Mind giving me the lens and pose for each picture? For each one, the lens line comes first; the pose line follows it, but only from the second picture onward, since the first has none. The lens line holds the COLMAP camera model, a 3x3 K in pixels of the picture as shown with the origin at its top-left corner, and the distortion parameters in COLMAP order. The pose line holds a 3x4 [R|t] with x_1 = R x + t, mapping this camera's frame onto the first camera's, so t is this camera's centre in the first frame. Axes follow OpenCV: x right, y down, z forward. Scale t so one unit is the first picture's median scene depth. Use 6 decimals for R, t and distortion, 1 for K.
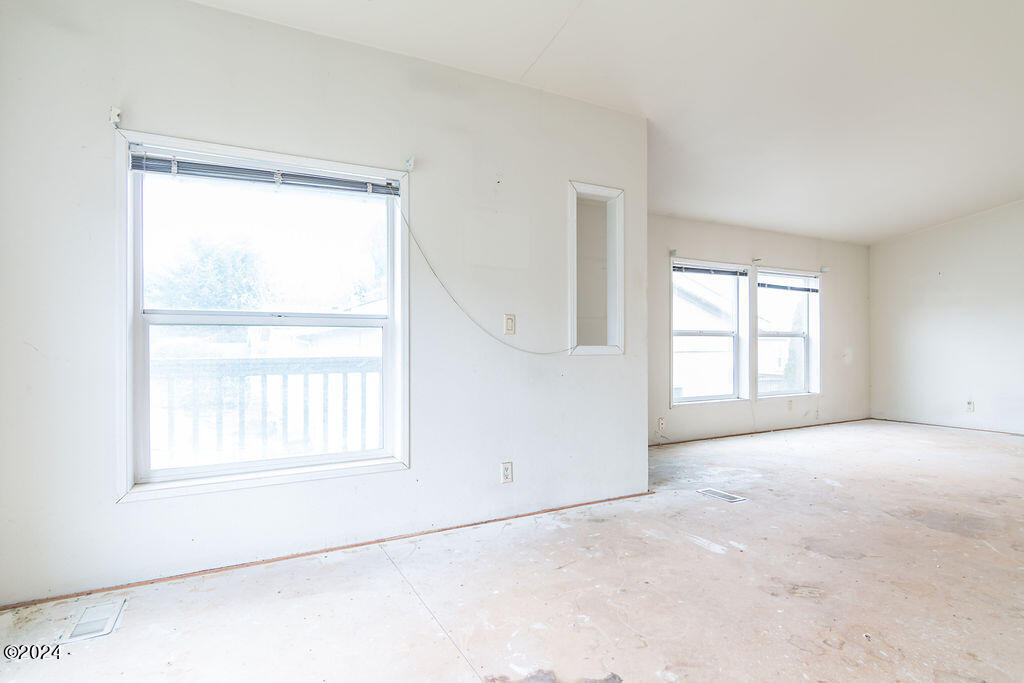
lens RADIAL K [[522.2, 0, 510.7], [0, 522.2, 341.4], [0, 0, 1]] dist [-0.001465, 0.001019]
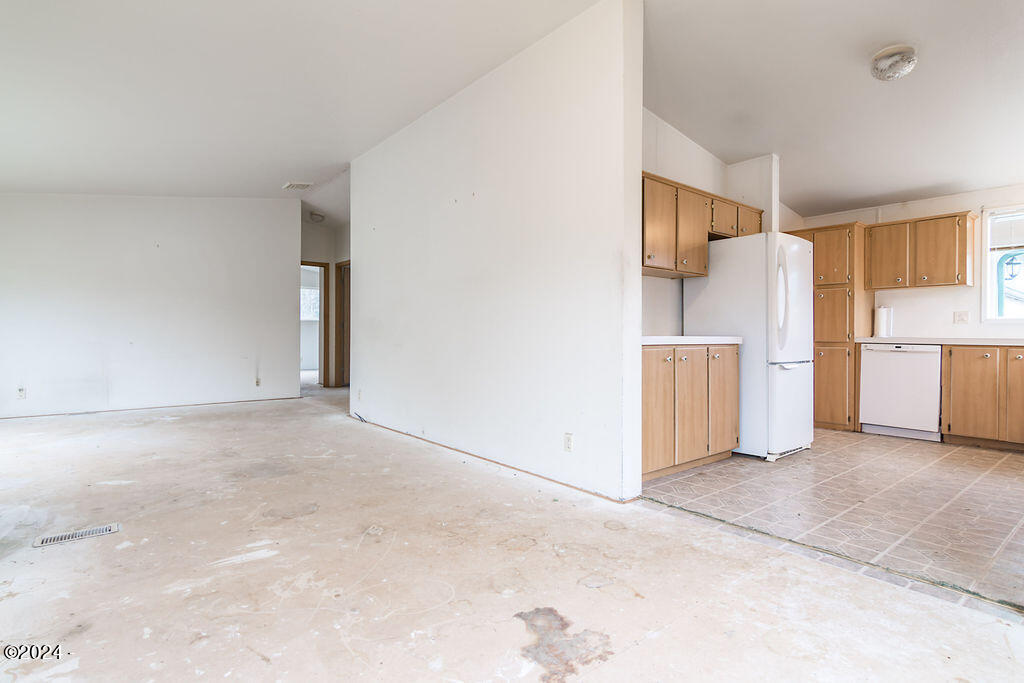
lens RADIAL K [[522.2, 0, 510.7], [0, 522.2, 341.4], [0, 0, 1]] dist [-0.001465, 0.001019]
pose [[-0.196524, -0.009524, 0.980453, -0.578600], [-0.015688, 0.999855, 0.006568, 0.022410], [-0.980374, -0.014090, -0.196645, 0.792545]]
